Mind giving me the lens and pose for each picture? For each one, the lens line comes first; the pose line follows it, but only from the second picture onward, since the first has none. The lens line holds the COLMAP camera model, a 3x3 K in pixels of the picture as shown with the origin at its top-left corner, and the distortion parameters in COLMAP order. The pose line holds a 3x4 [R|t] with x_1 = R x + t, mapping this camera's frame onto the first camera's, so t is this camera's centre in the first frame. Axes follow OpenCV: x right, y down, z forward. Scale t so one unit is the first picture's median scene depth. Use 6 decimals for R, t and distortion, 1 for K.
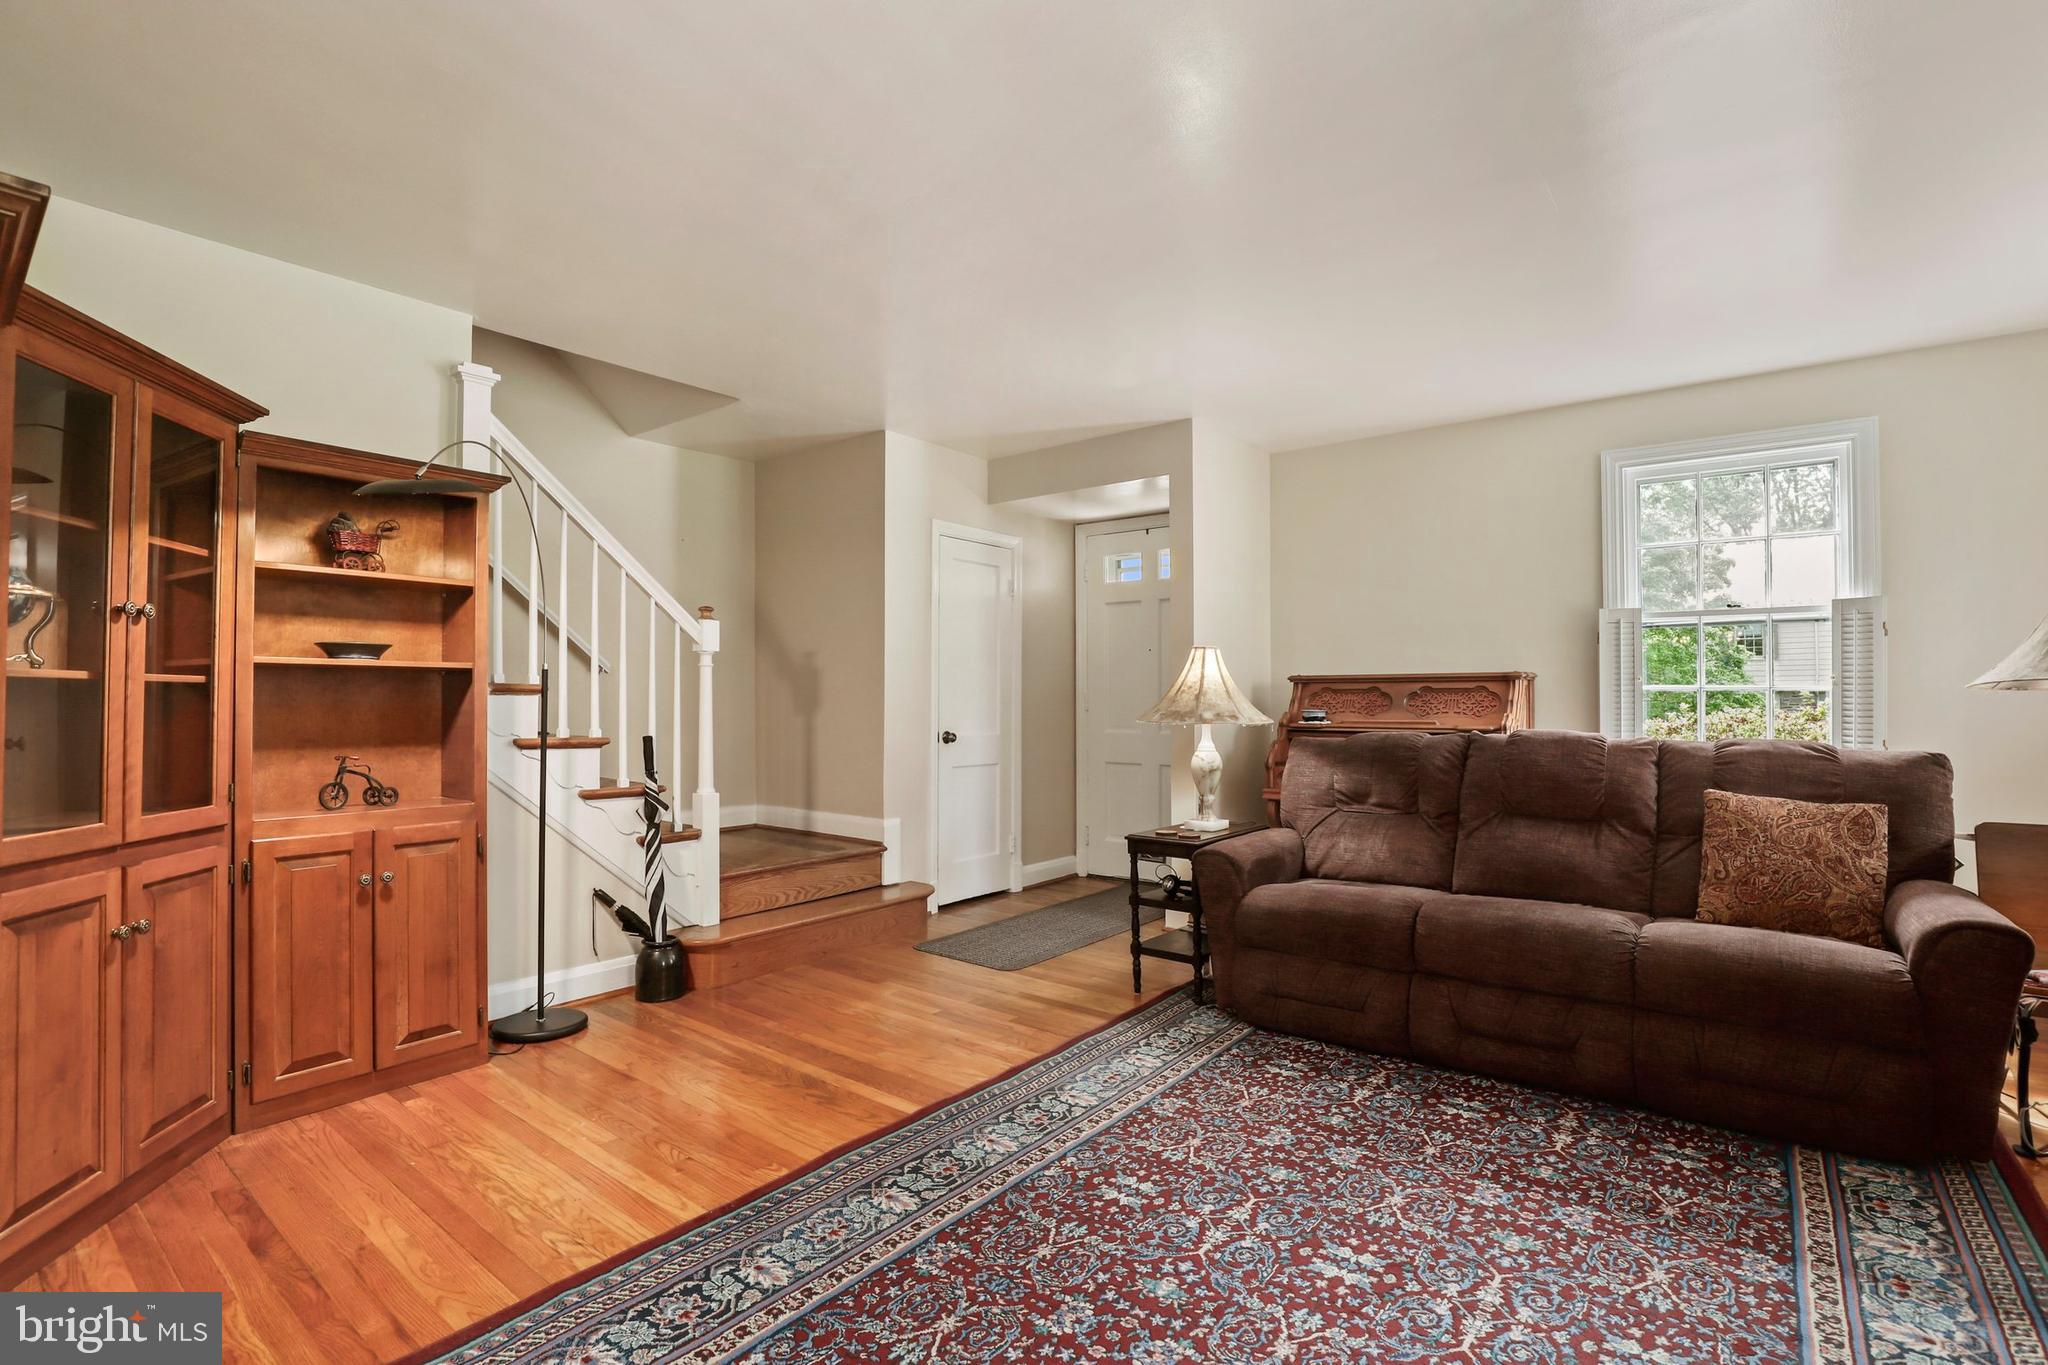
lens RADIAL K [[943.7, 0, 1029.8], [0, 943.7, 681.2], [0, 0, 1]] dist [-0.031873, 0.005145]
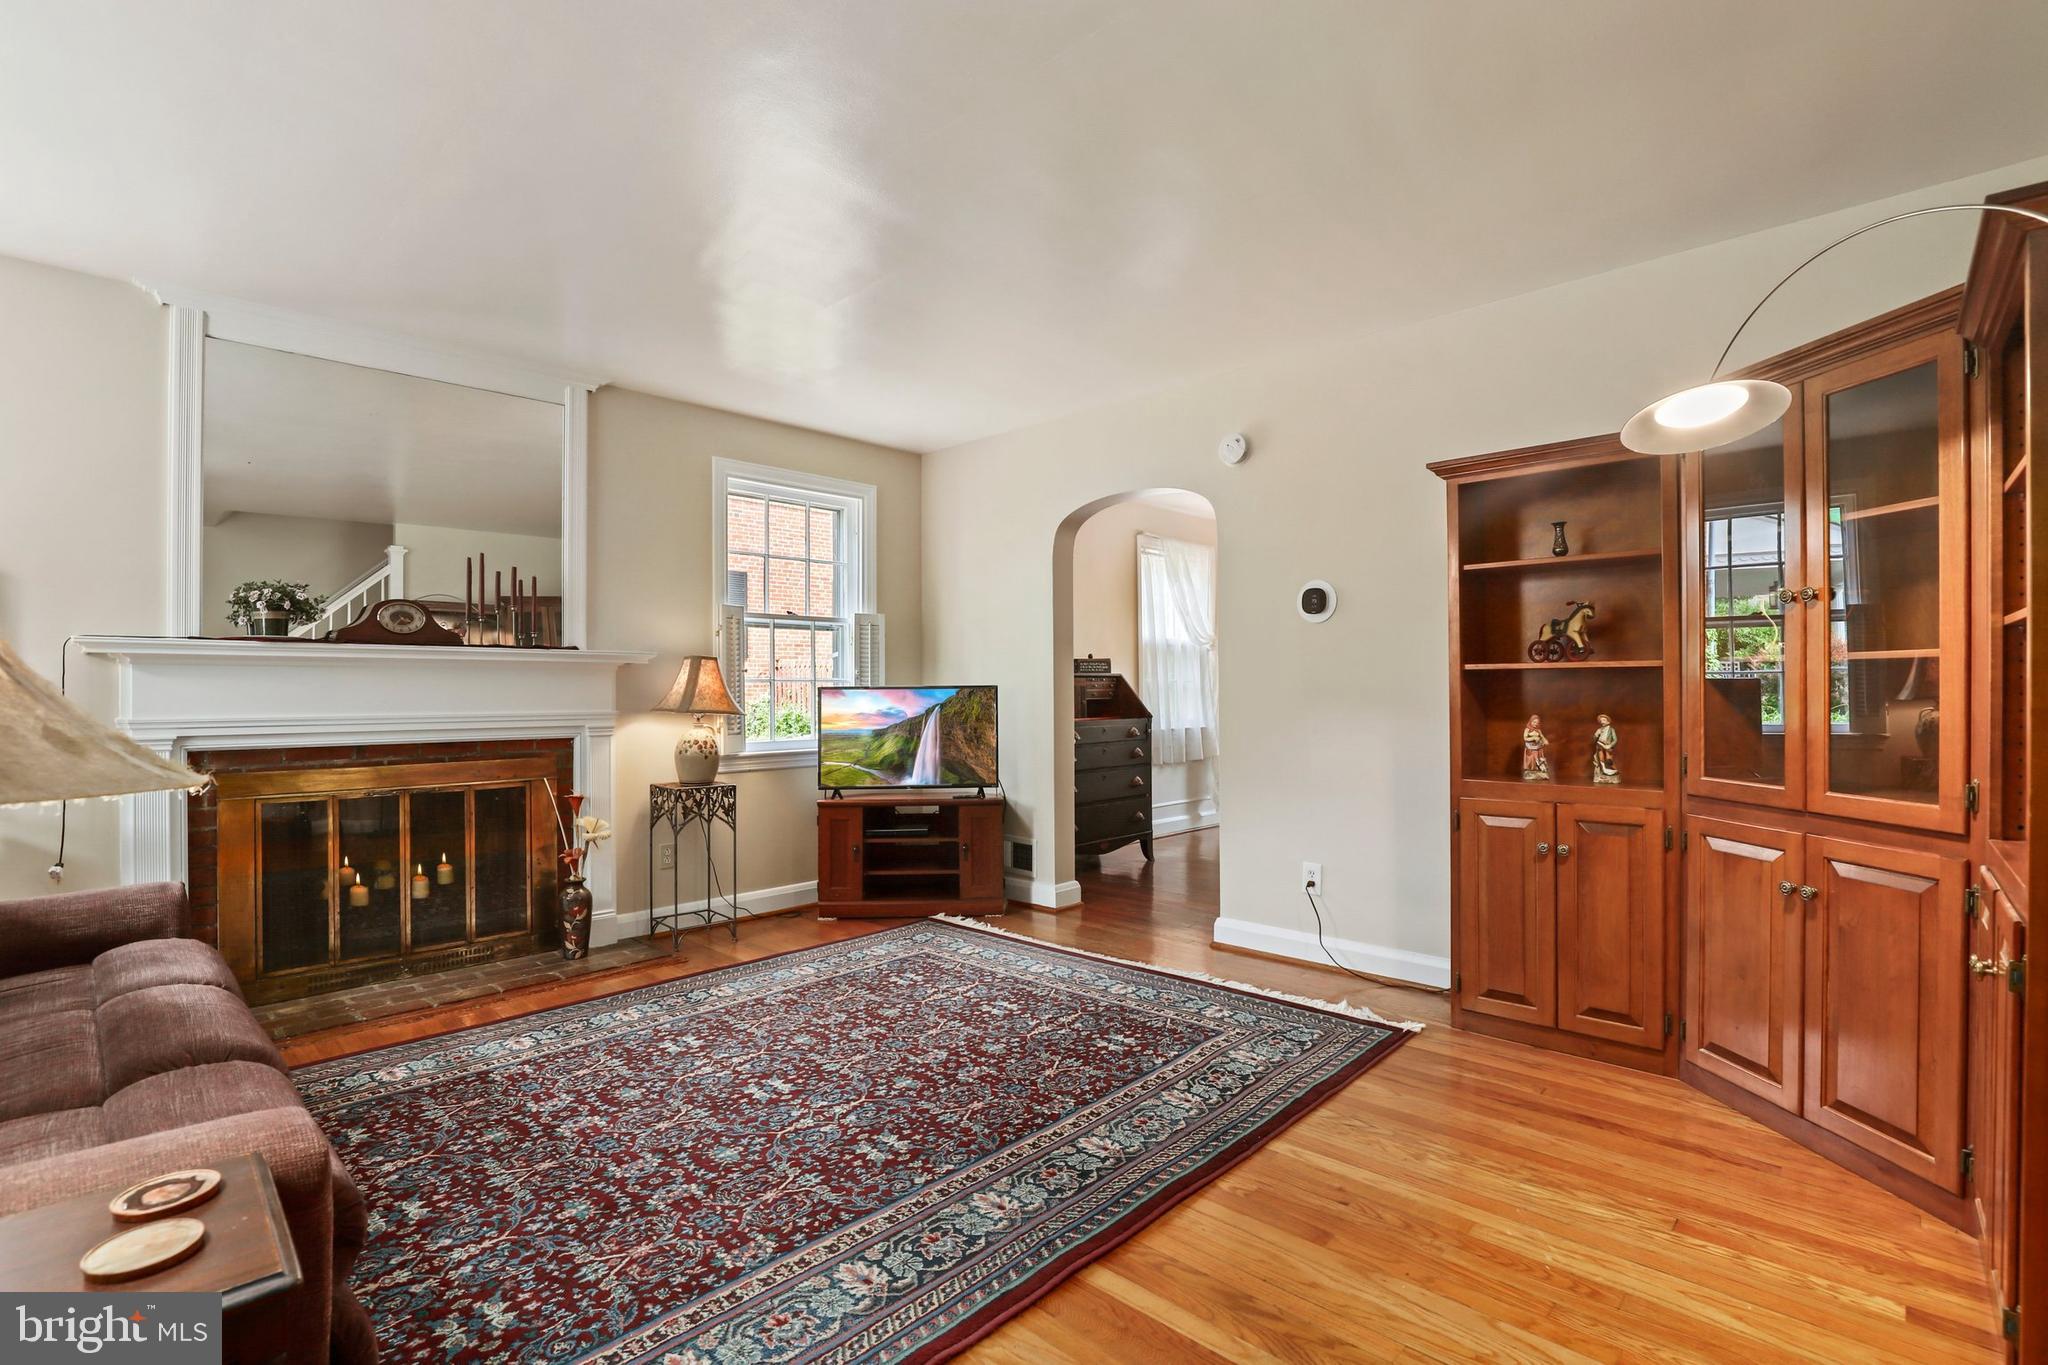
lens RADIAL K [[943.7, 0, 1028.3], [0, 943.7, 688.3], [0, 0, 1]] dist [-0.031873, 0.005145]
pose [[-0.994954, 0.009789, 0.099850, -0.169651], [0.007797, 0.999763, -0.020317, 0.041922], [-0.100025, -0.019436, -0.994795, 2.025183]]
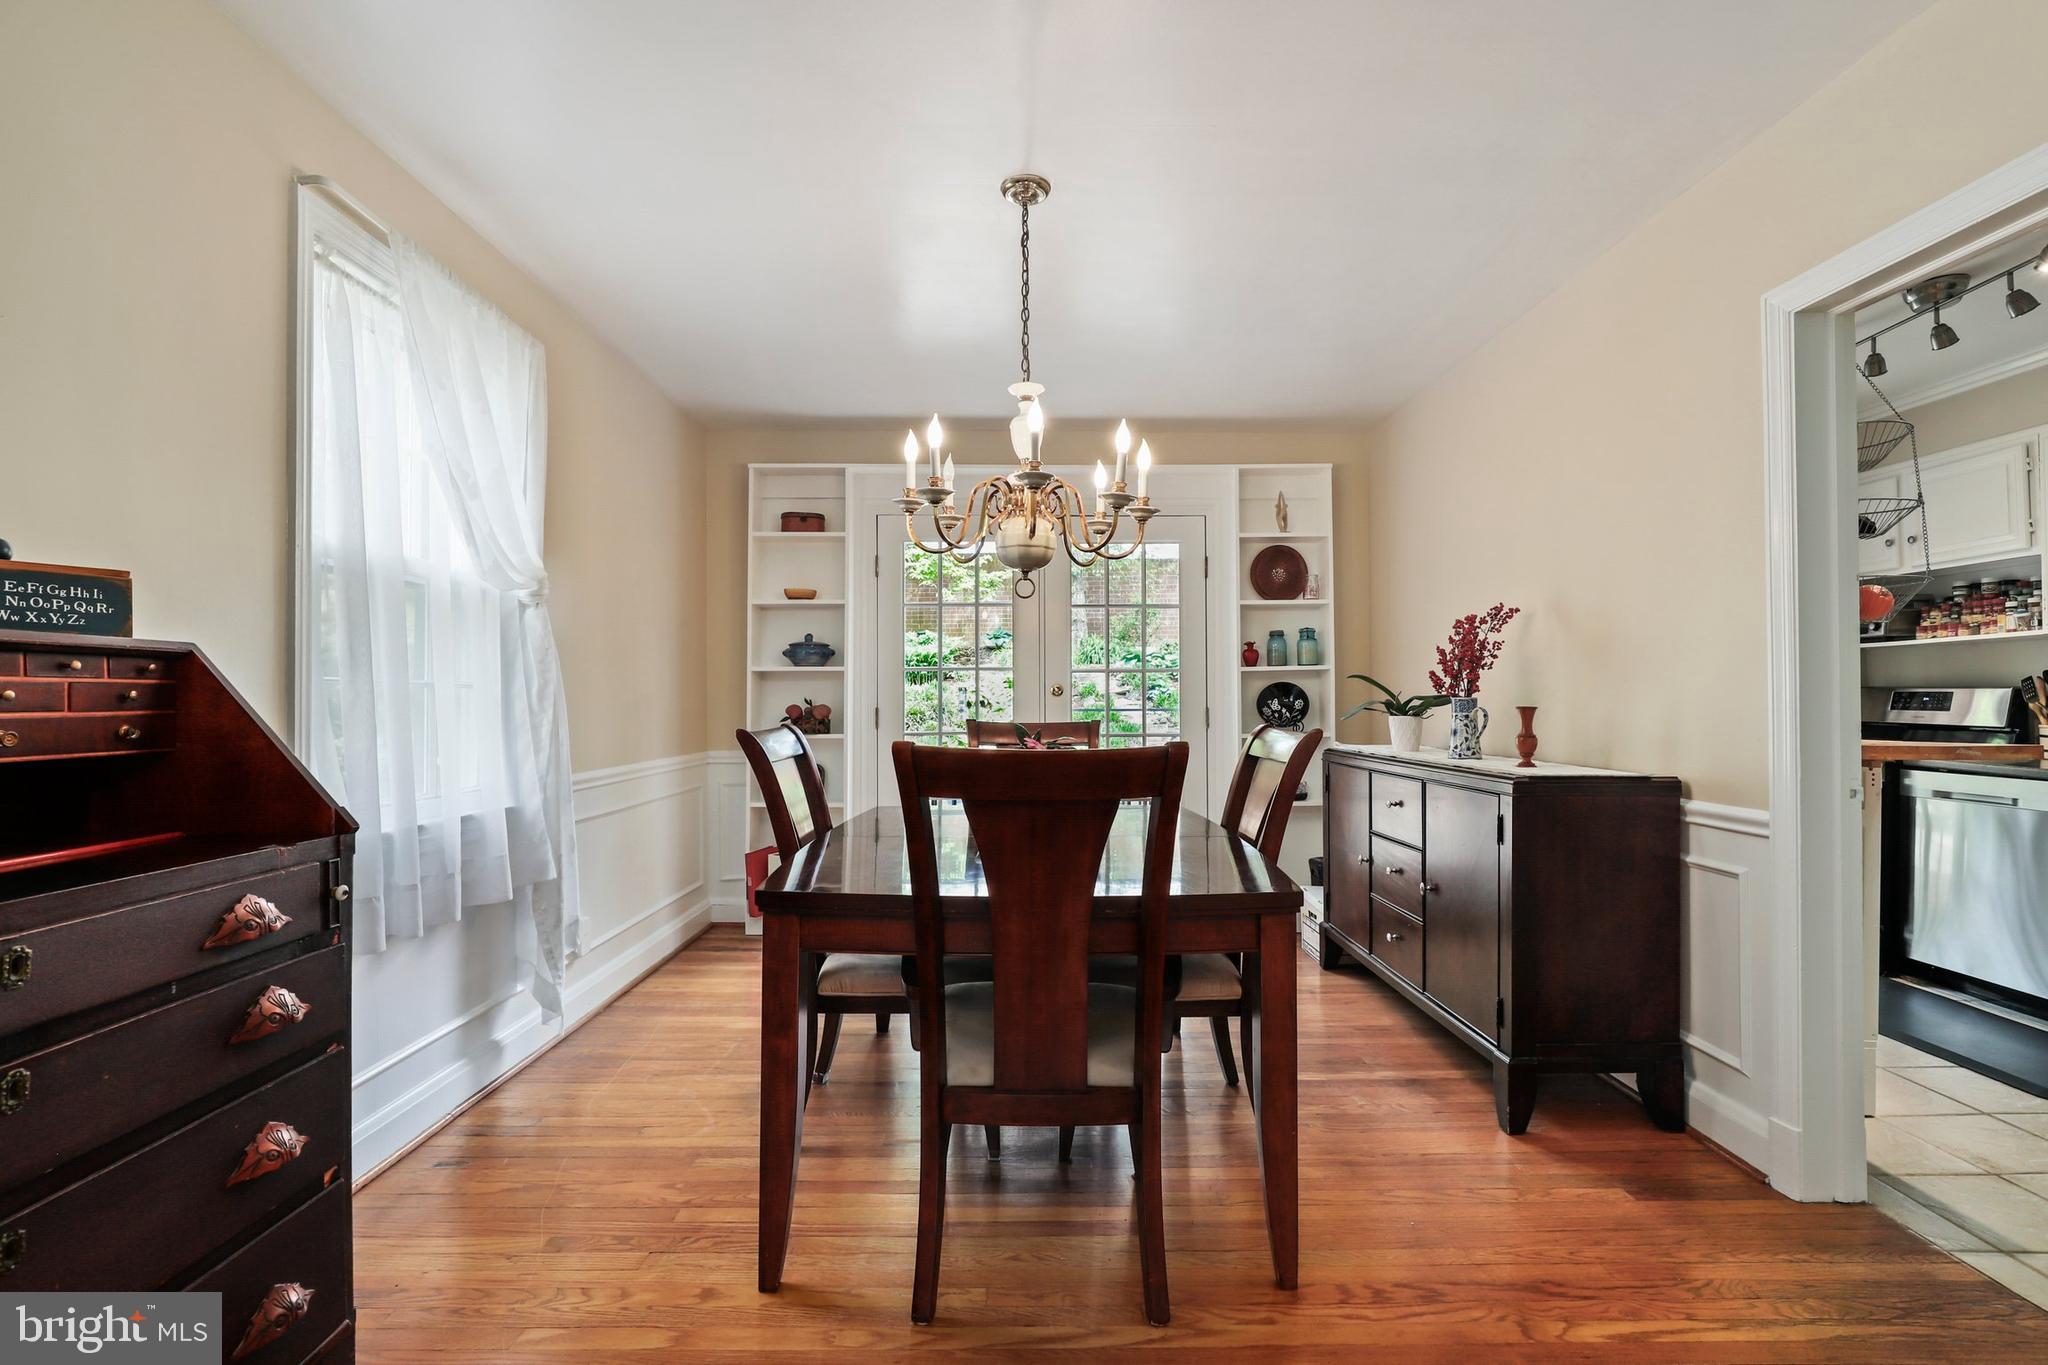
lens RADIAL K [[943.7, 0, 1020.5], [0, 943.7, 703.0], [0, 0, 1]] dist [-0.031873, 0.005145]
pose [[-0.787413, 0.005483, -0.616401, -0.220877], [0.015084, 0.999832, -0.010375, -0.002627], [0.616241, -0.017467, -0.787364, -0.004751]]
